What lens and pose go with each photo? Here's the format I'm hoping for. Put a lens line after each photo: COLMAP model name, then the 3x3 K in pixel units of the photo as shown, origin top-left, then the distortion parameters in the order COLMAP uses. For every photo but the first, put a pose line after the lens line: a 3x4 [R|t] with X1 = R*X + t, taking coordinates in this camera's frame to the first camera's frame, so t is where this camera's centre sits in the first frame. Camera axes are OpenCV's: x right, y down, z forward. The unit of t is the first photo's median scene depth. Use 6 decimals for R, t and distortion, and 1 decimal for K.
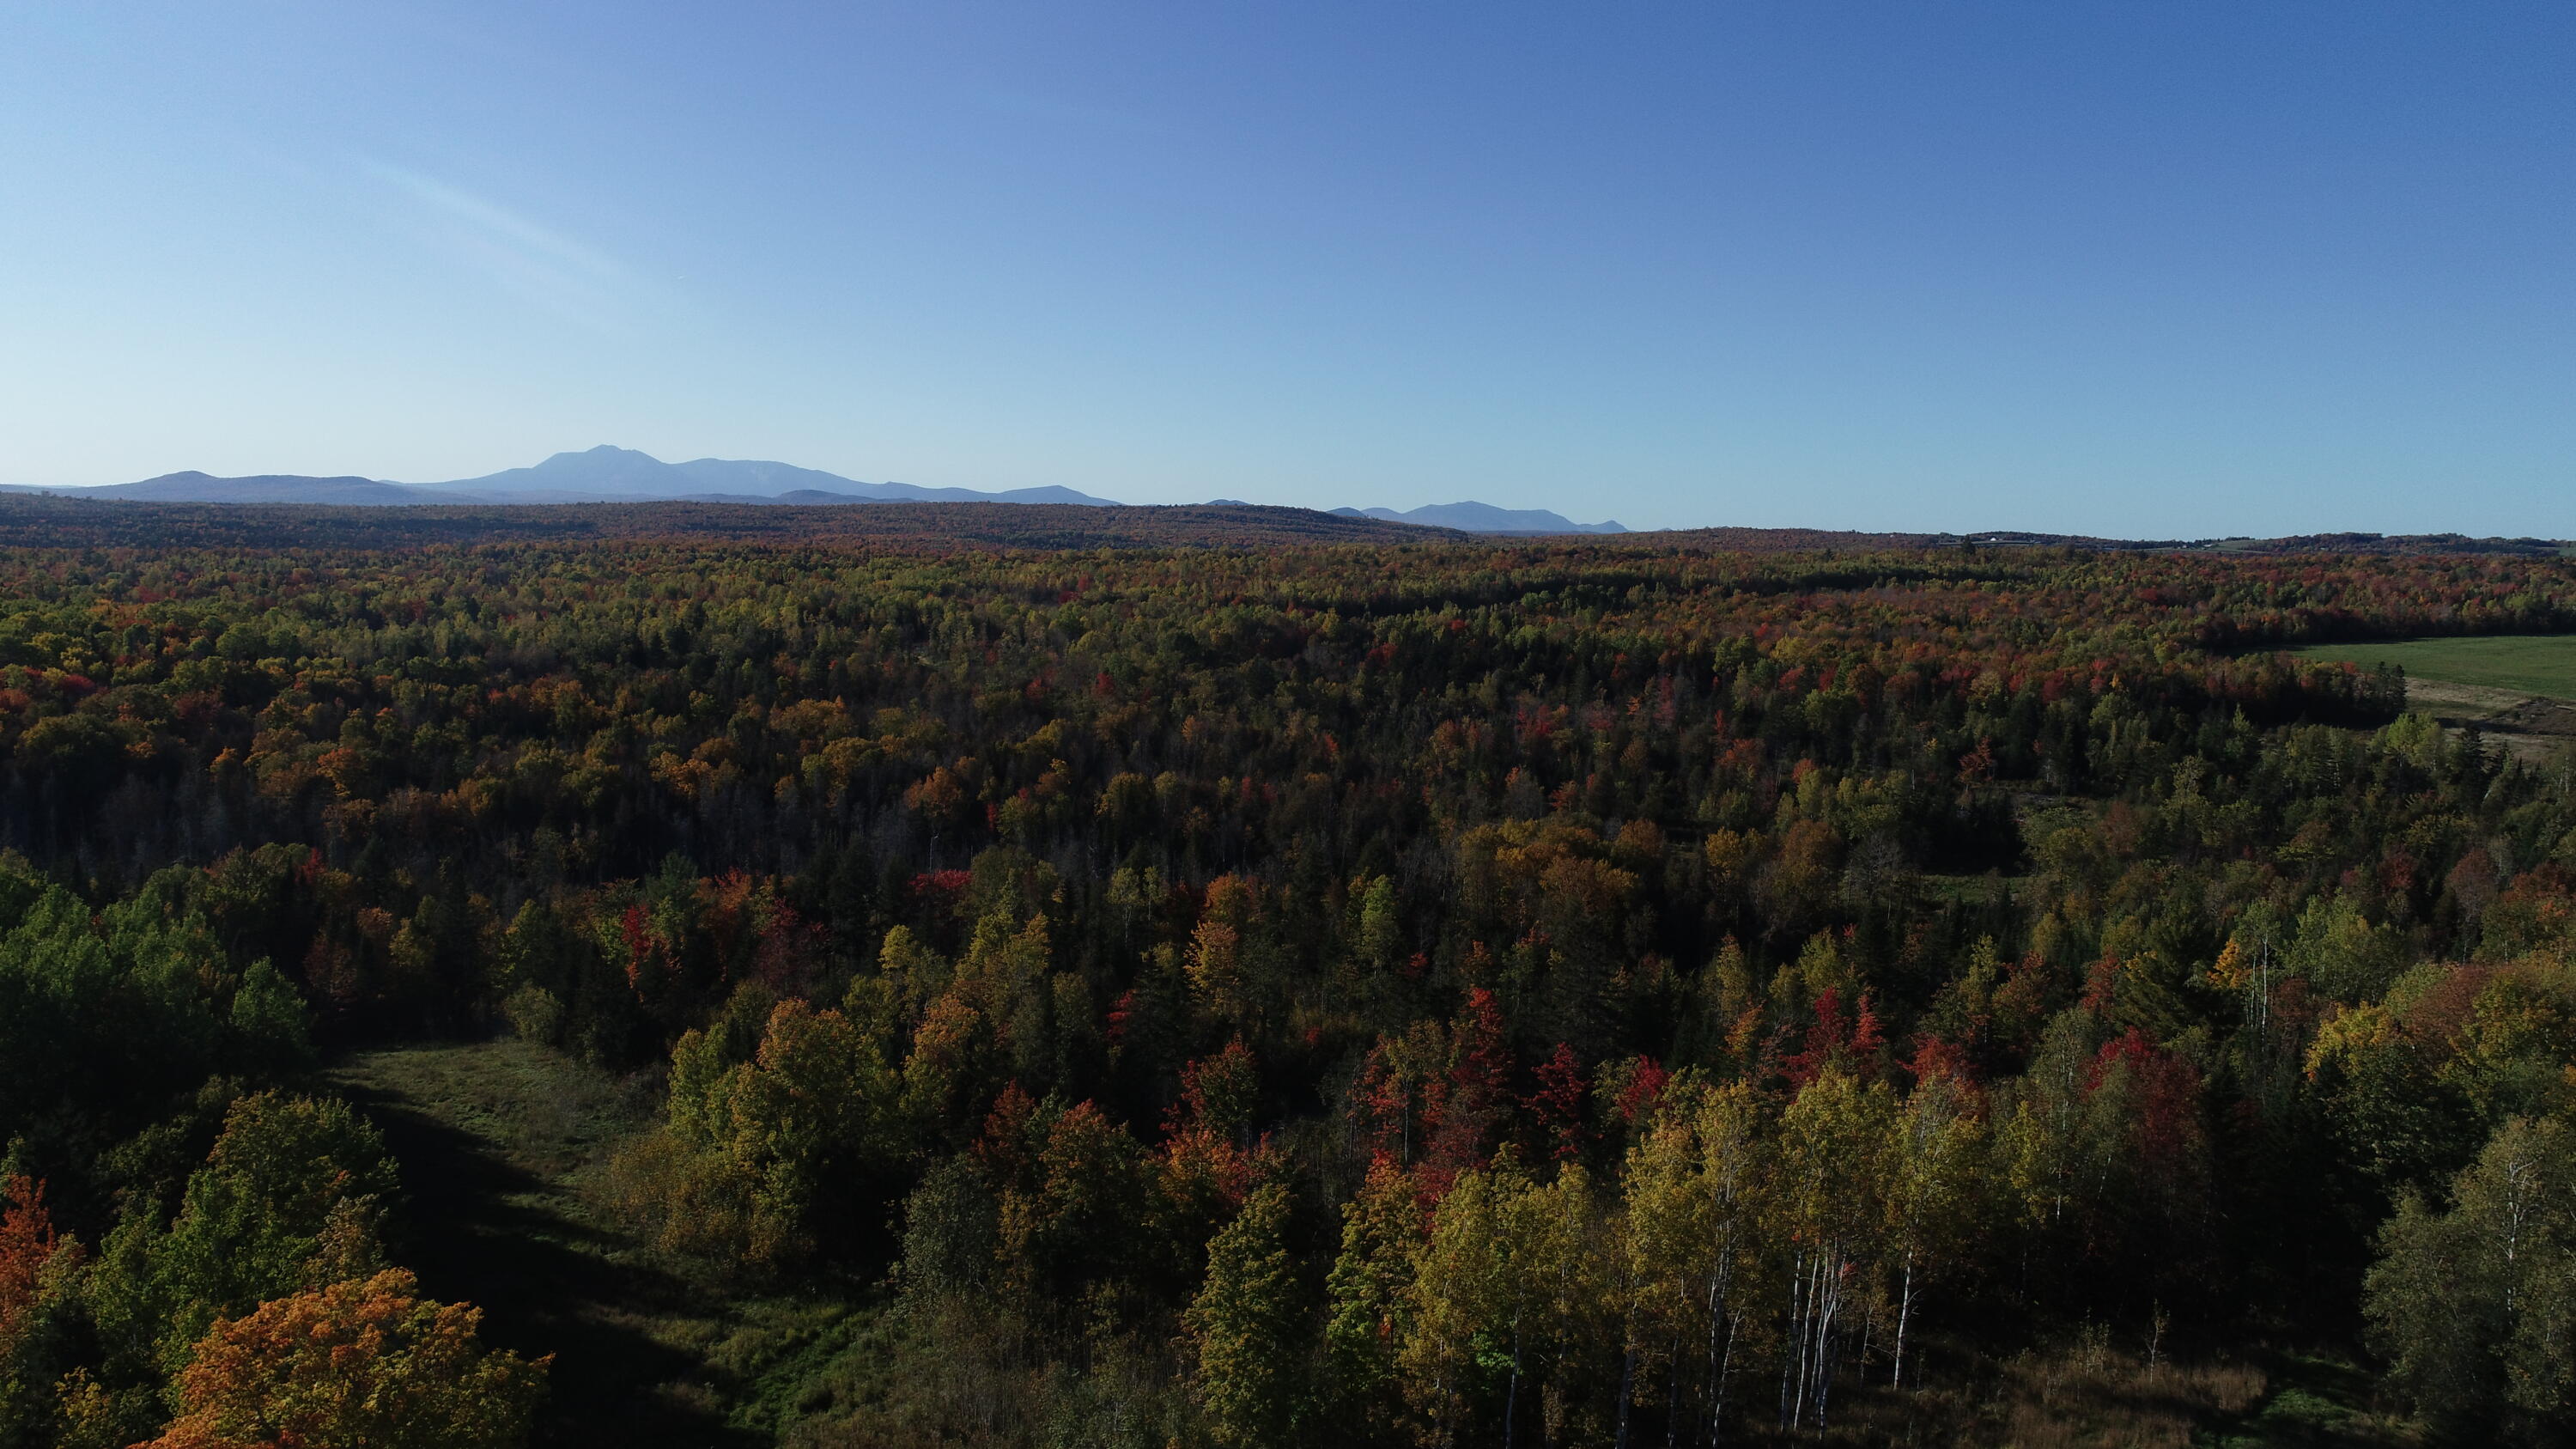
lens RADIAL K [[1728.5, 0, 1287.3], [0, 1728.5, 732.2], [0, 0, 1]] dist [0.004097, -0.000440]
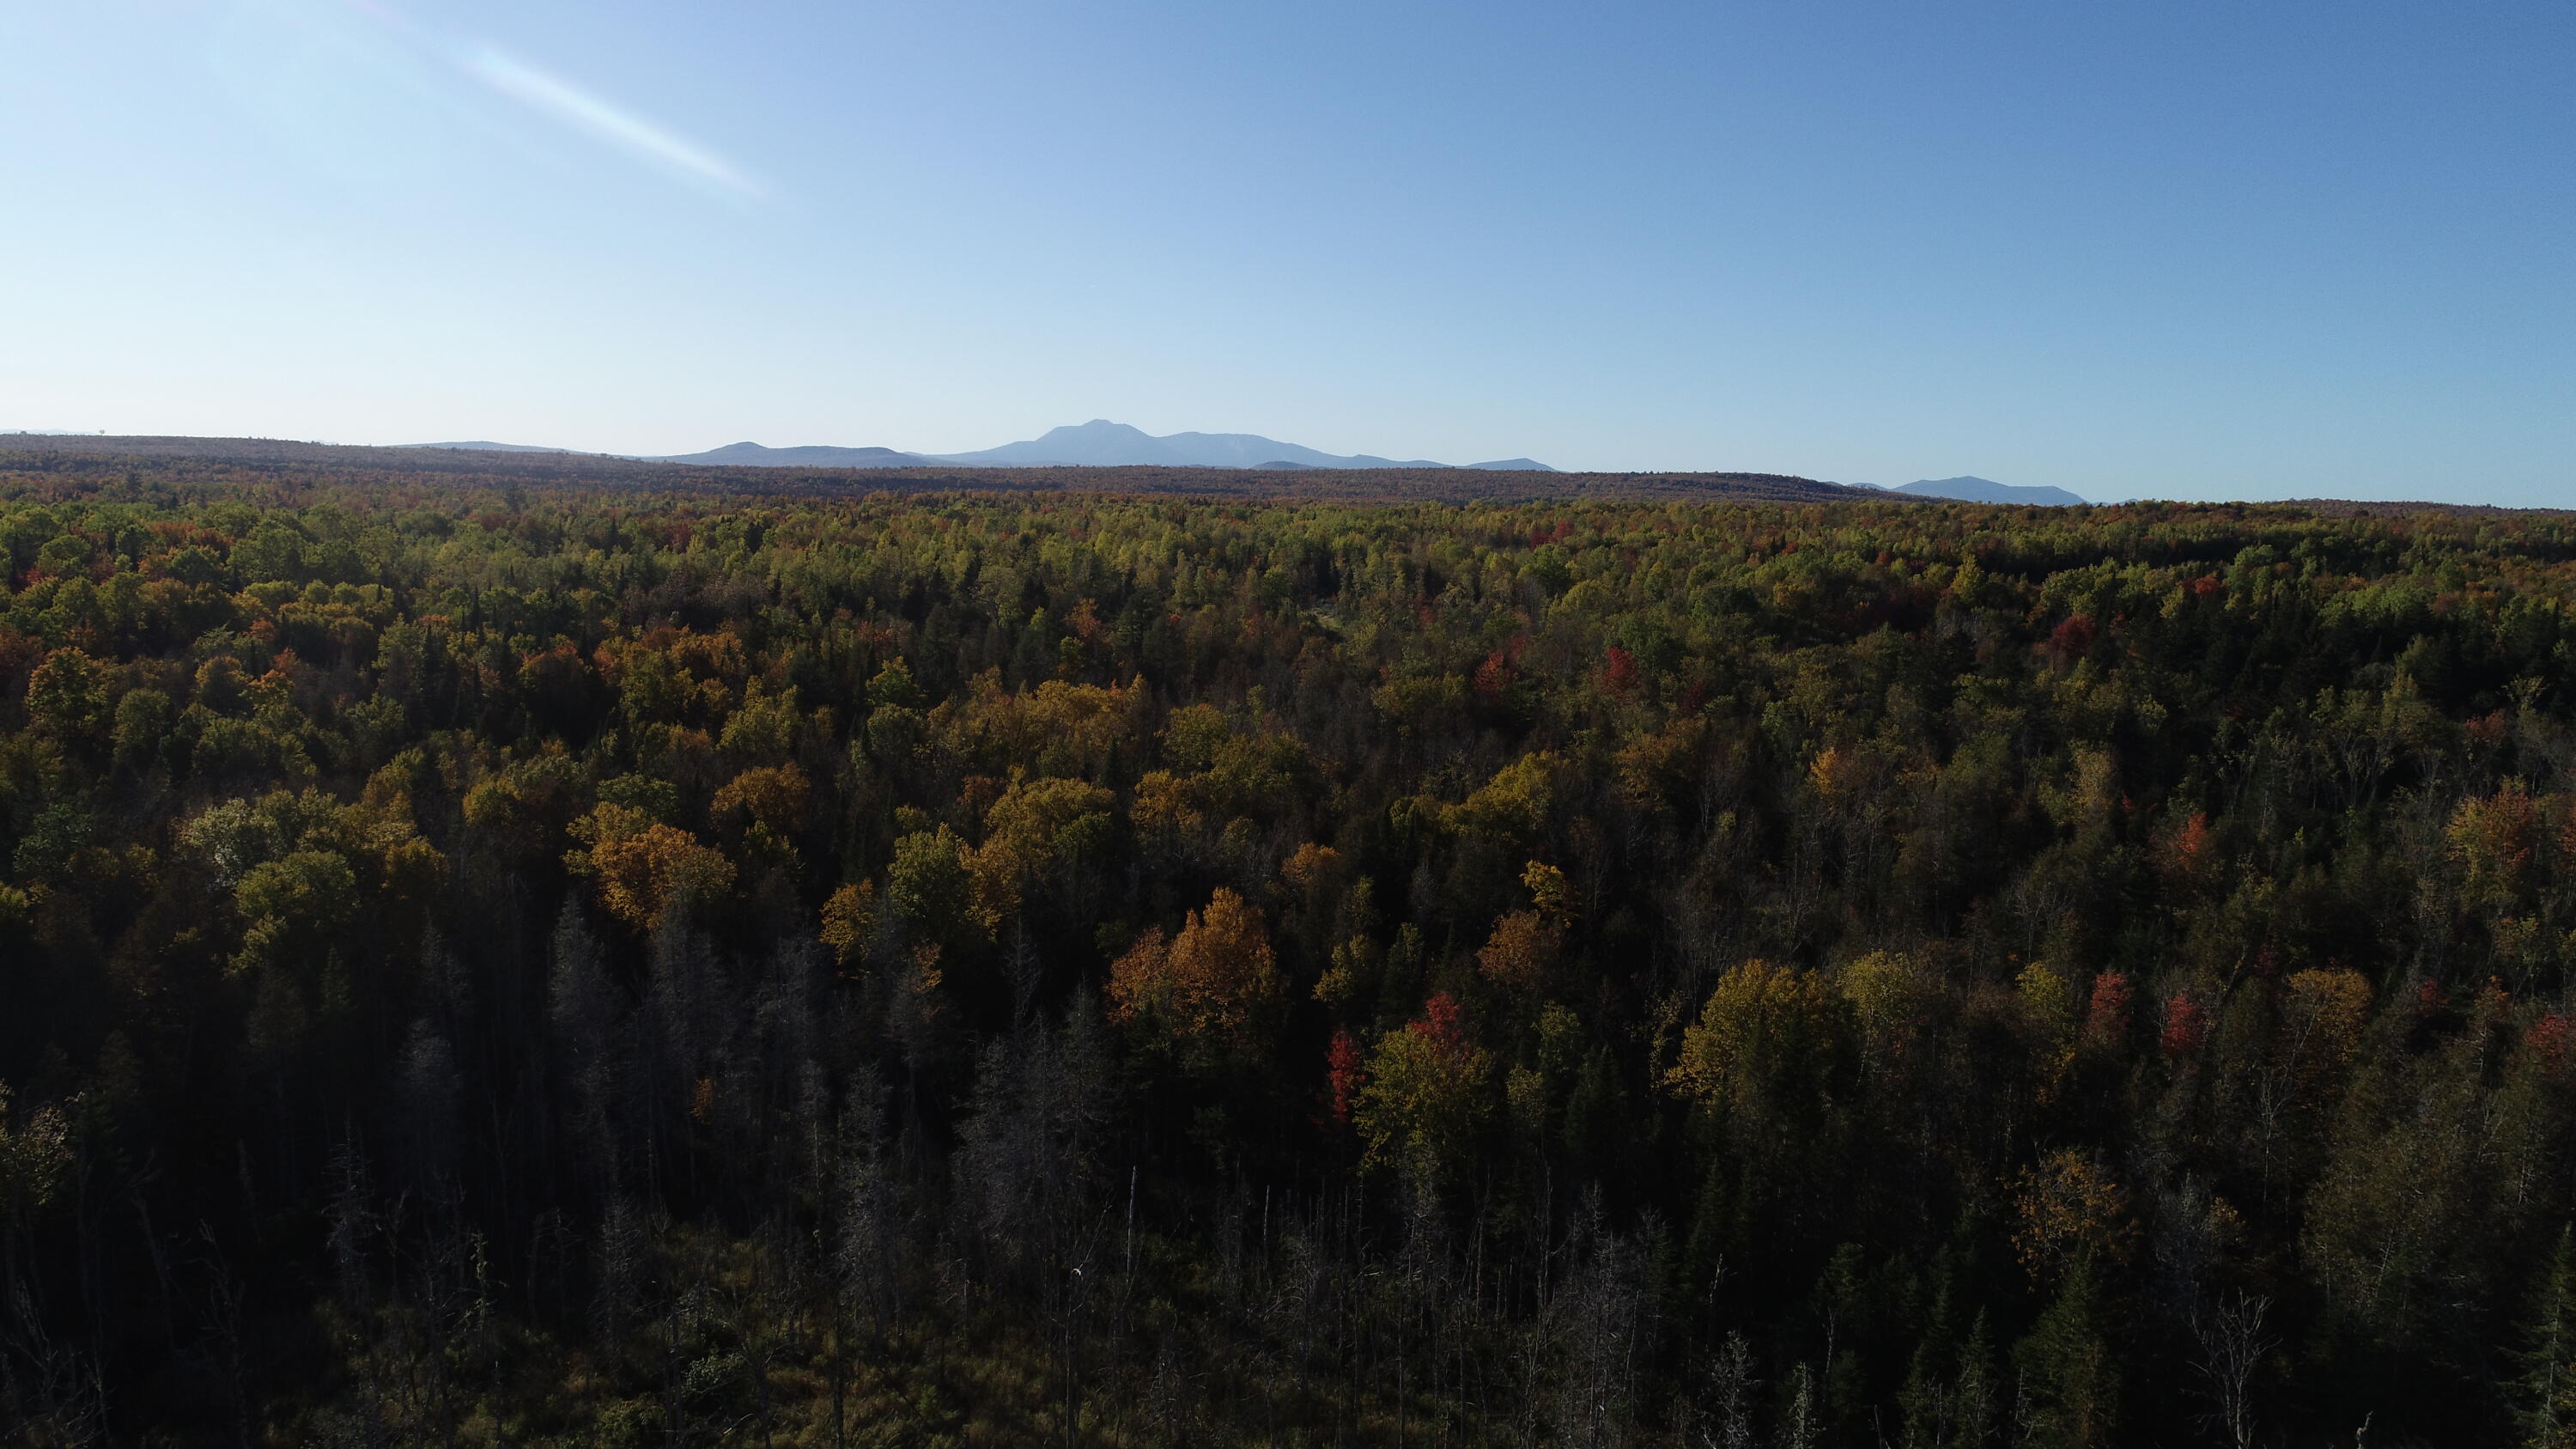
lens RADIAL K [[1728.5, 0, 1287.3], [0, 1728.5, 732.2], [0, 0, 1]] dist [0.004097, -0.000440]
pose [[0.965032, 0.043987, -0.258413, -0.060019], [-0.040158, 0.998992, 0.020079, -0.013457], [0.259036, -0.008999, 0.965826, 0.411976]]
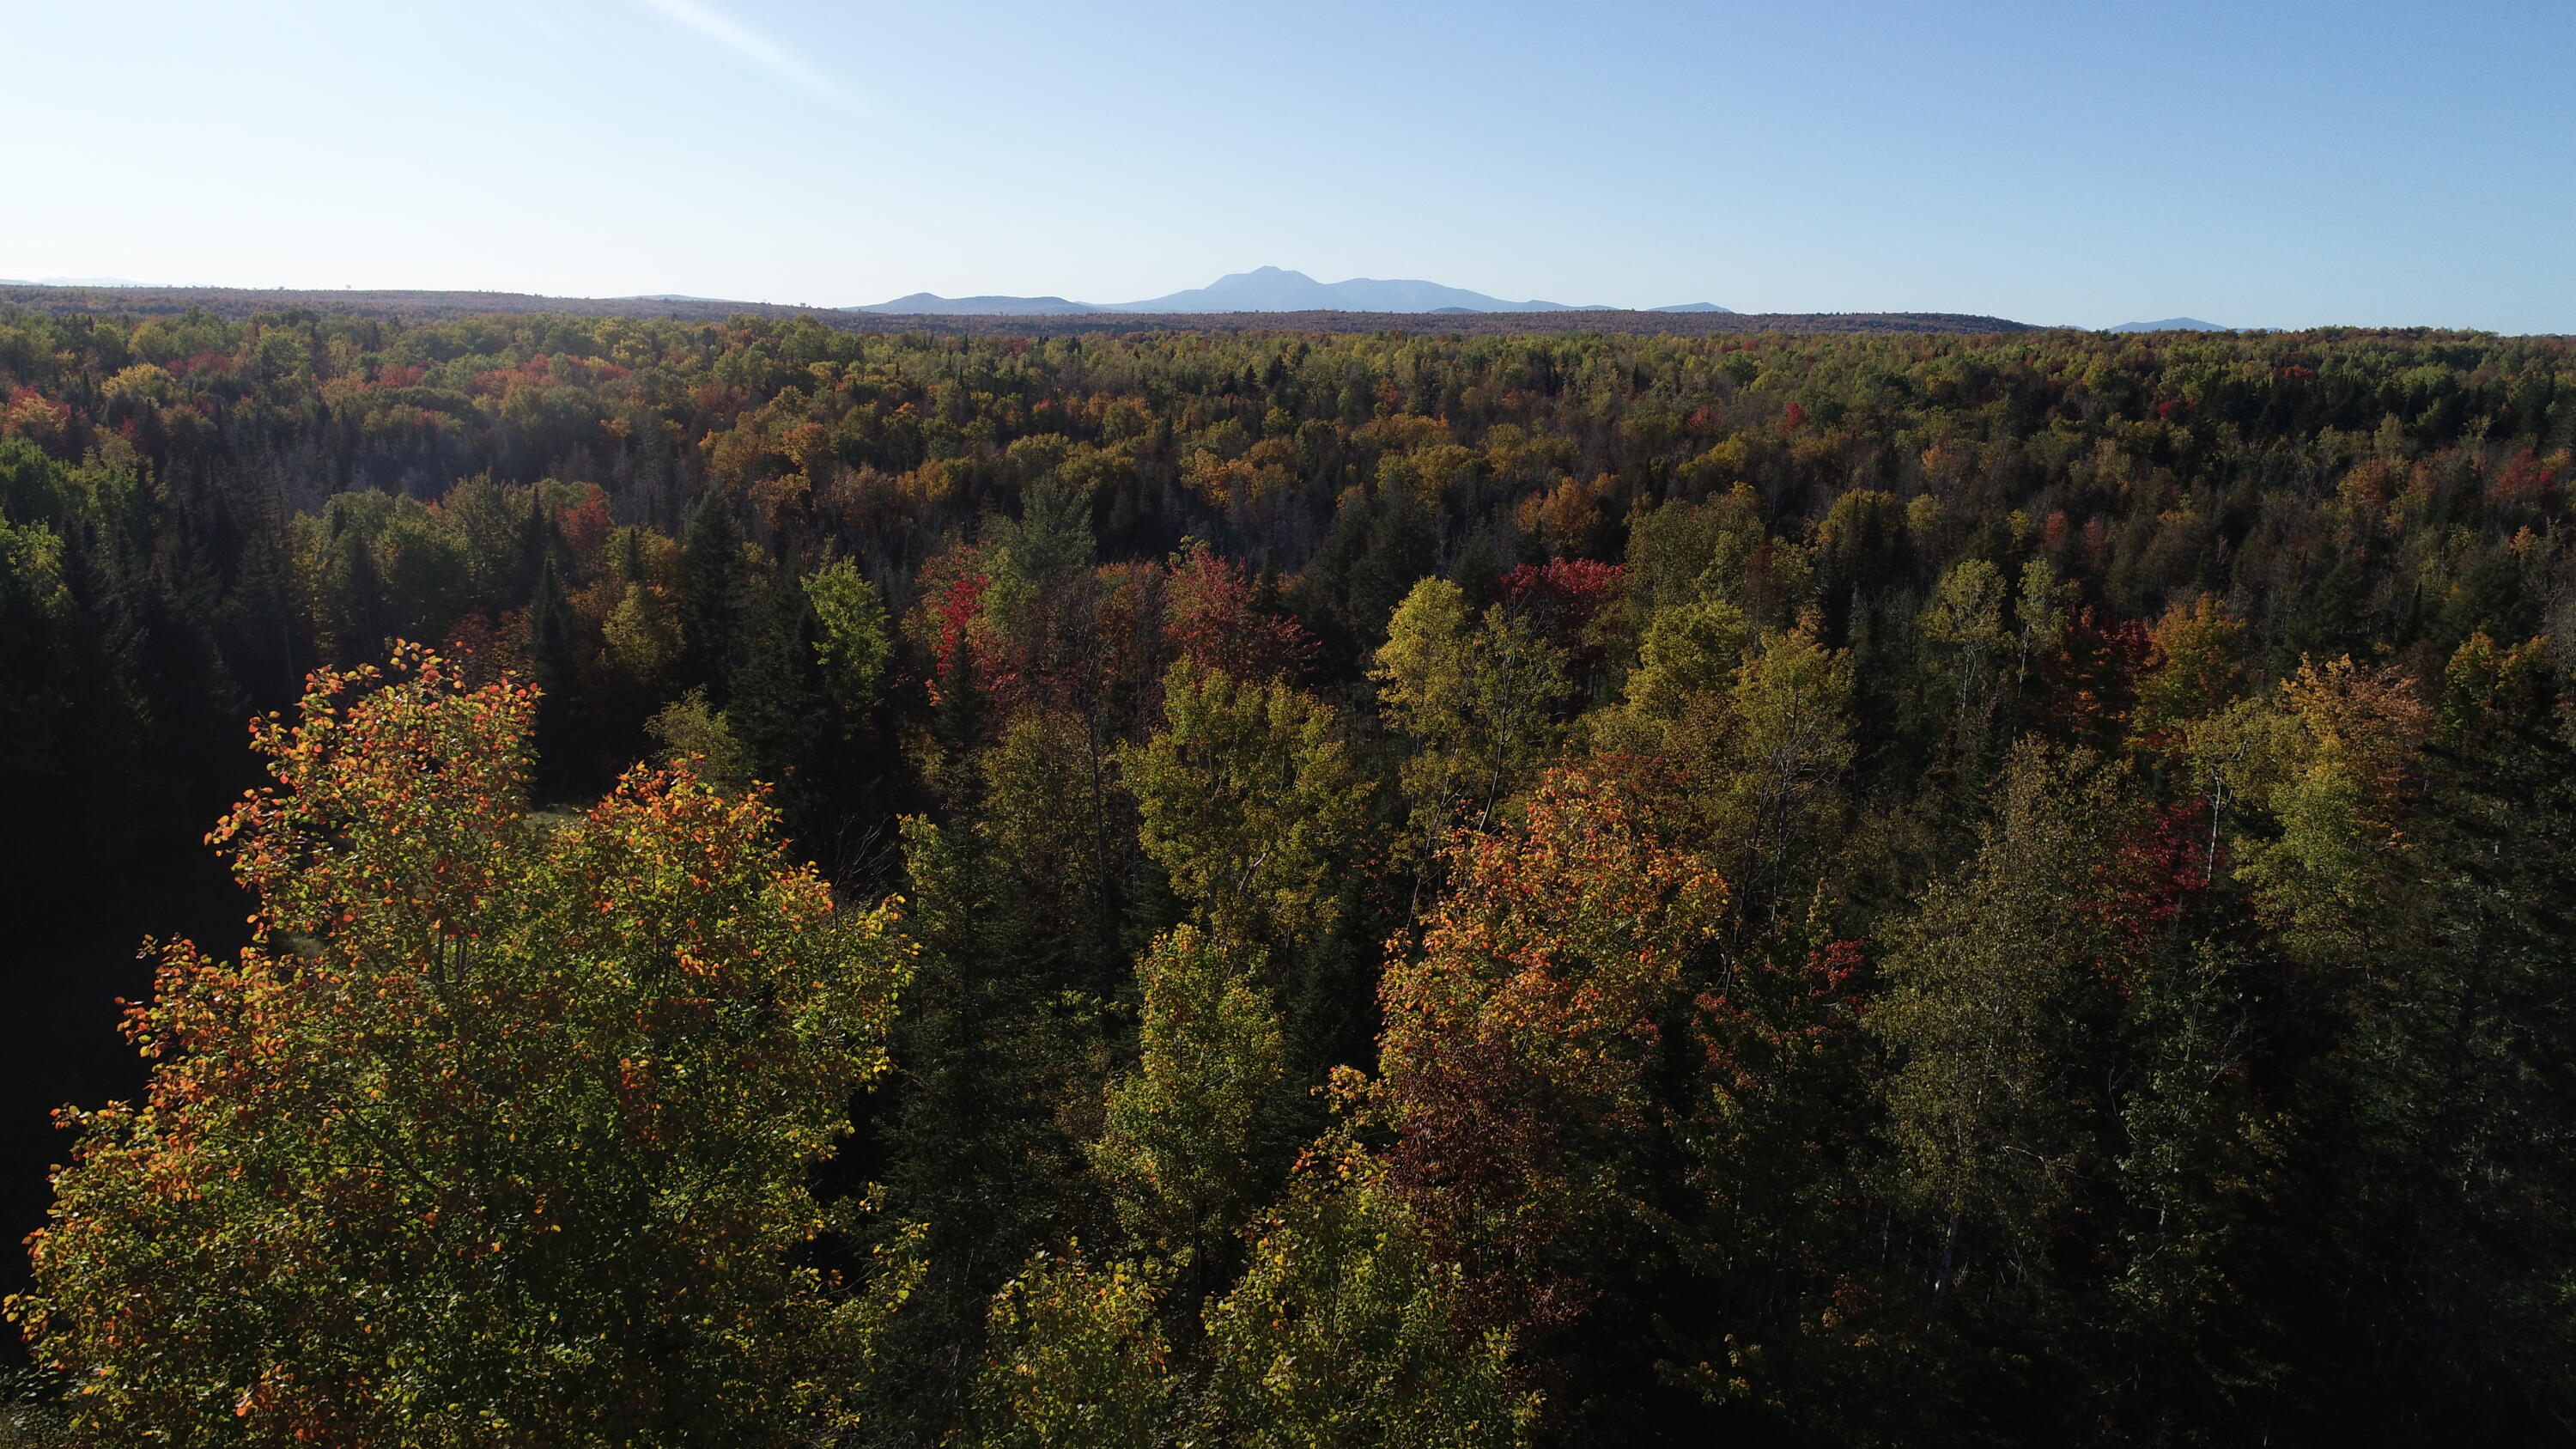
lens RADIAL K [[1728.5, 0, 1287.3], [0, 1728.5, 732.2], [0, 0, 1]] dist [0.004097, -0.000440]
pose [[0.935696, 0.079616, -0.343705, -0.040260], [-0.044645, 0.993093, 0.108500, 0.032177], [0.349970, -0.086178, 0.932788, 0.203954]]
